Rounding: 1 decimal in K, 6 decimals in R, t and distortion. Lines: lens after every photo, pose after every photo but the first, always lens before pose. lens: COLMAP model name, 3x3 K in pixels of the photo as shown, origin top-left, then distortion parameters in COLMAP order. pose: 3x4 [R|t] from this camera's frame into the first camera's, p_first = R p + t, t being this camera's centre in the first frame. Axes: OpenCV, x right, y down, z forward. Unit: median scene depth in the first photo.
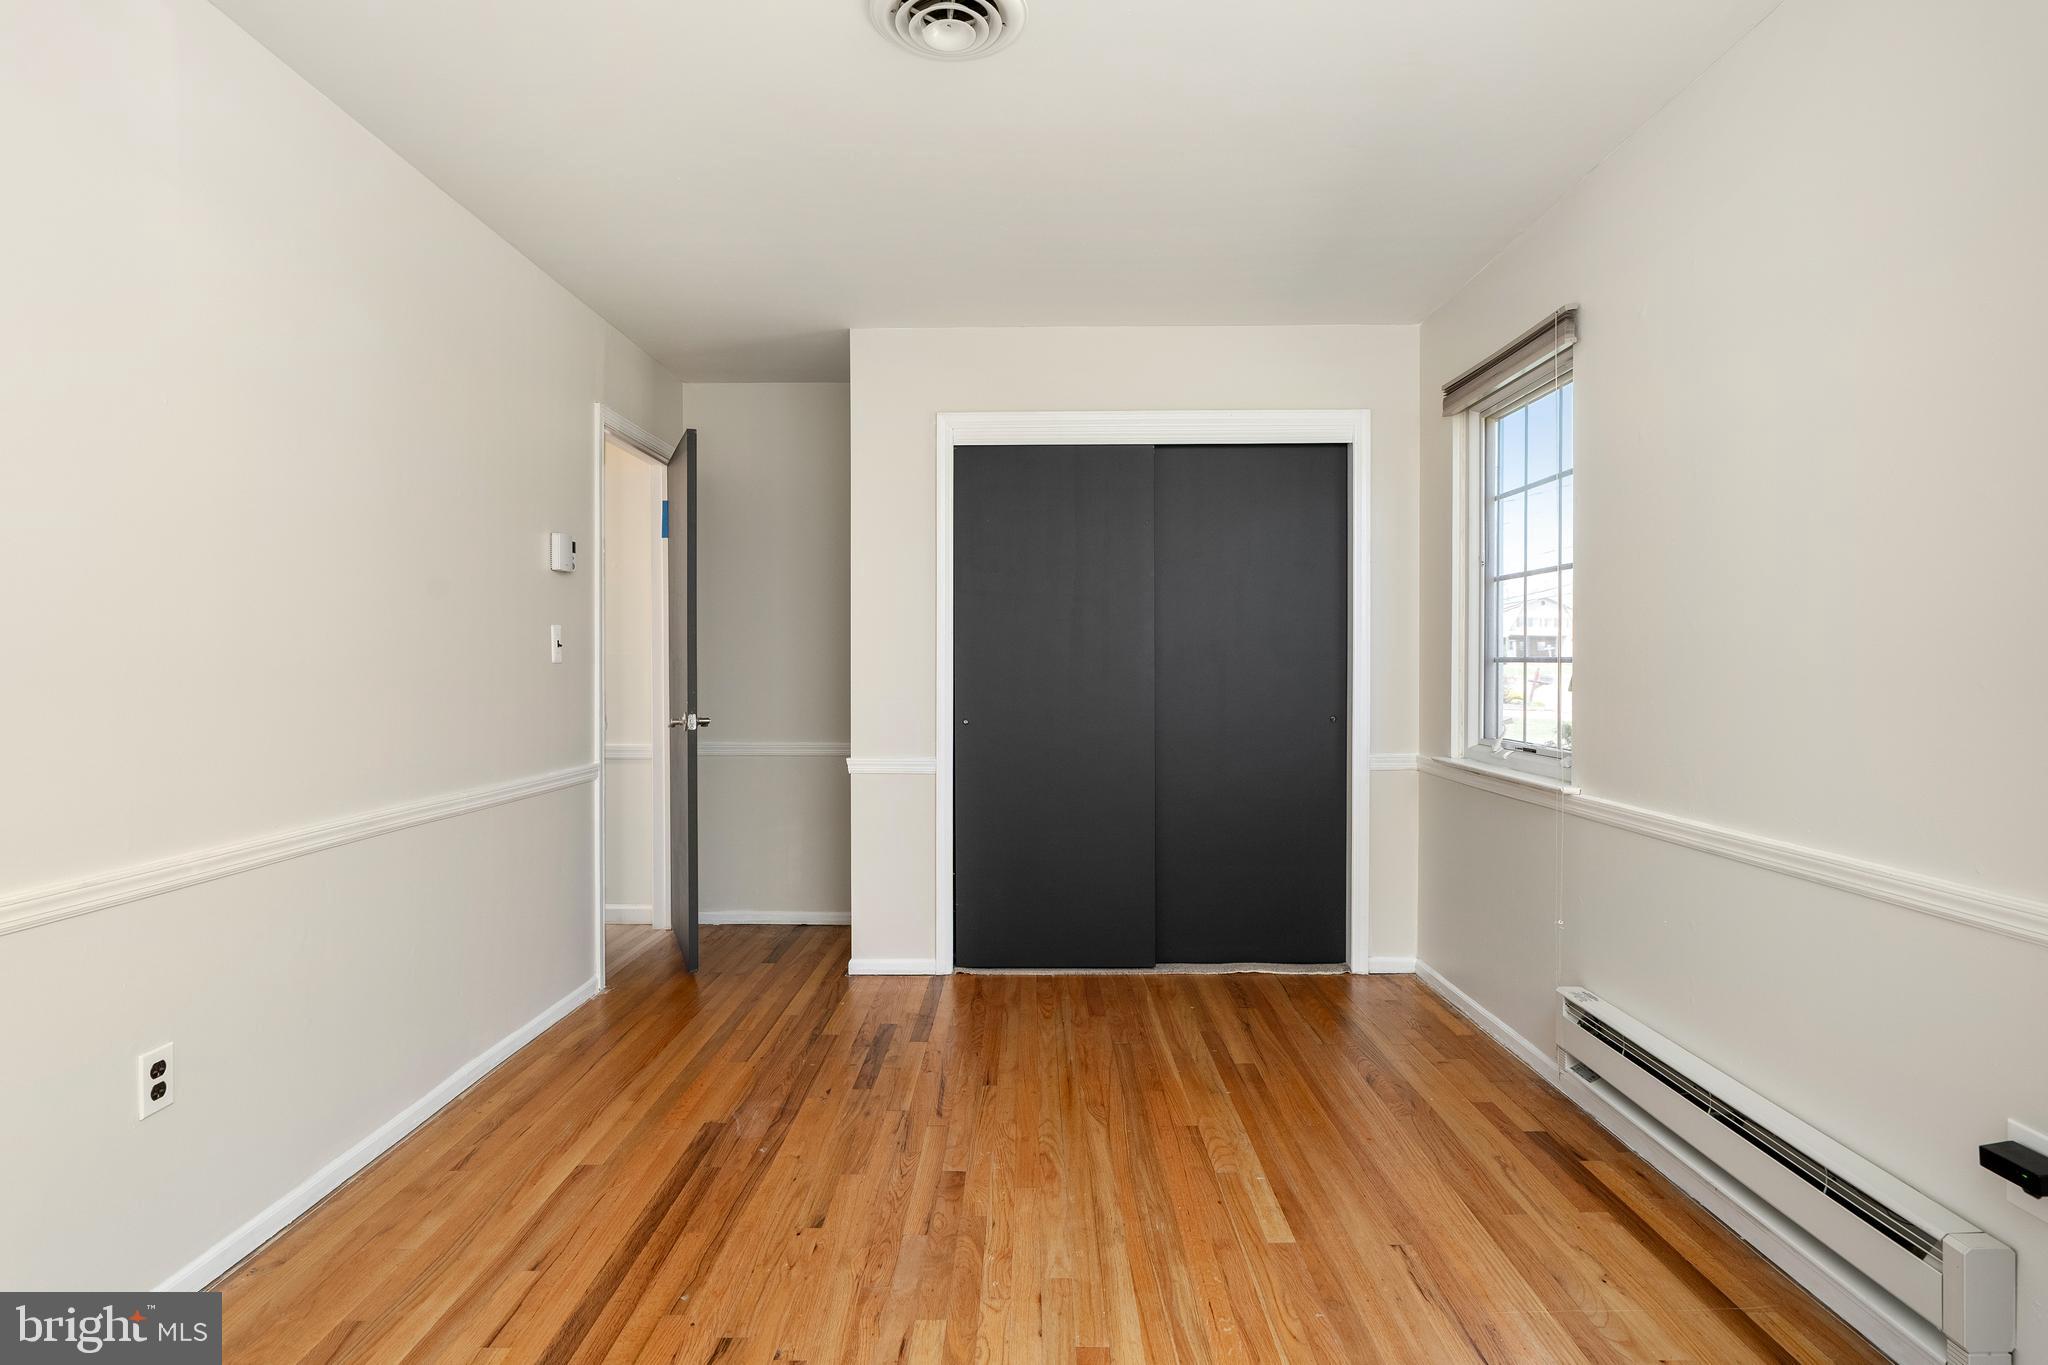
lens RADIAL K [[1004.2, 0, 1024.9], [0, 1004.2, 674.4], [0, 0, 1]] dist [0.003860, 0.001919]
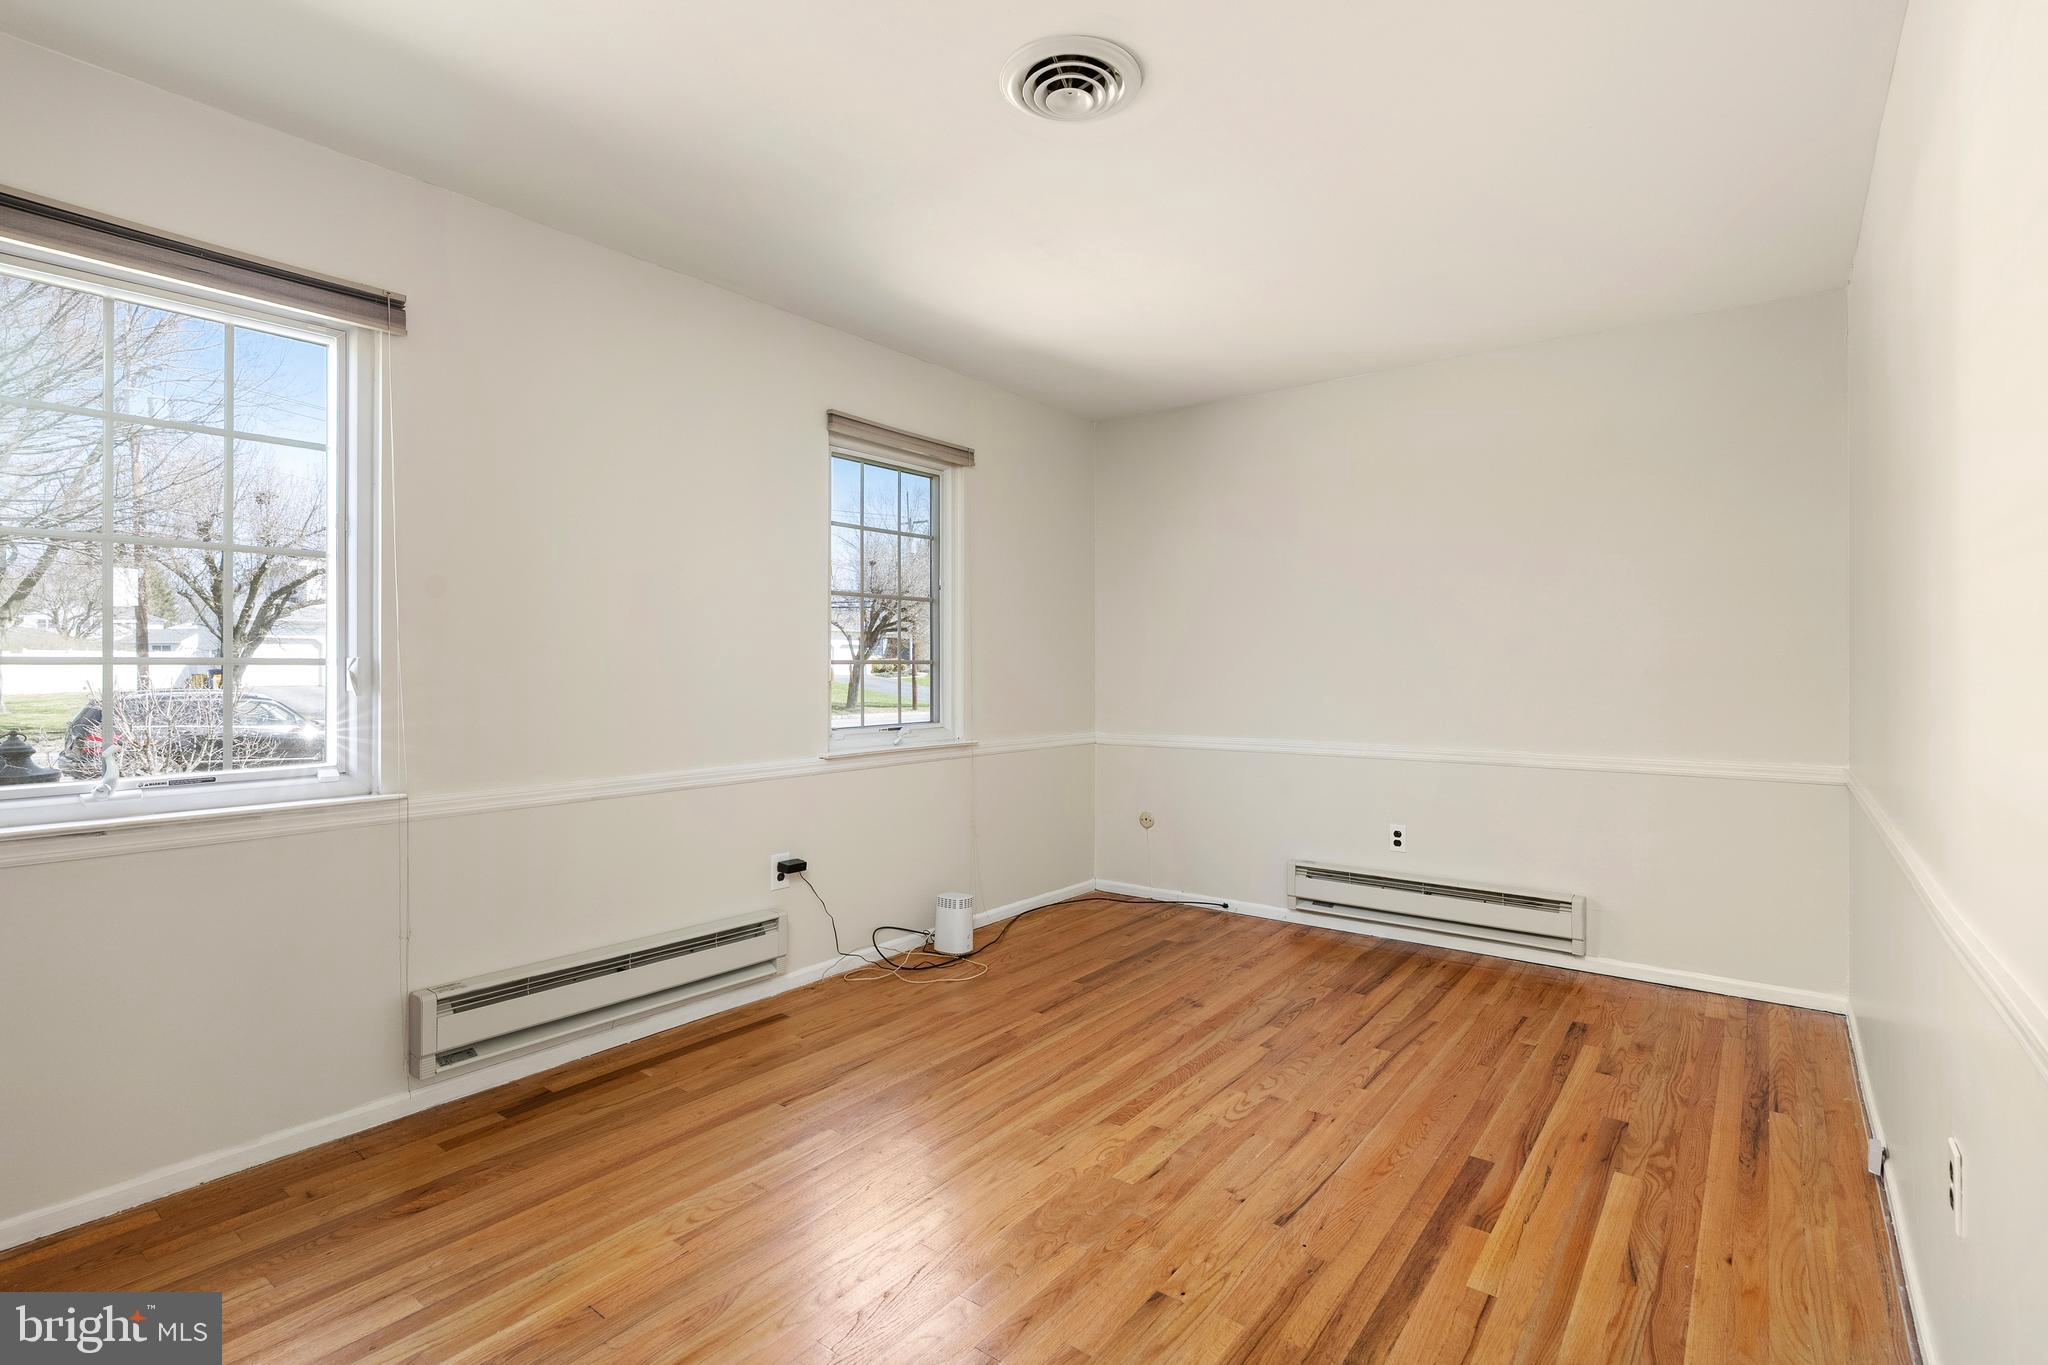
lens RADIAL K [[1004.2, 0, 1026.8], [0, 1004.2, 672.3], [0, 0, 1]] dist [0.003860, 0.001919]
pose [[-0.800523, -0.005617, 0.599275, -0.635221], [0.008620, 0.999745, 0.020886, -0.020629], [-0.599239, 0.021885, -0.800271, 1.750304]]
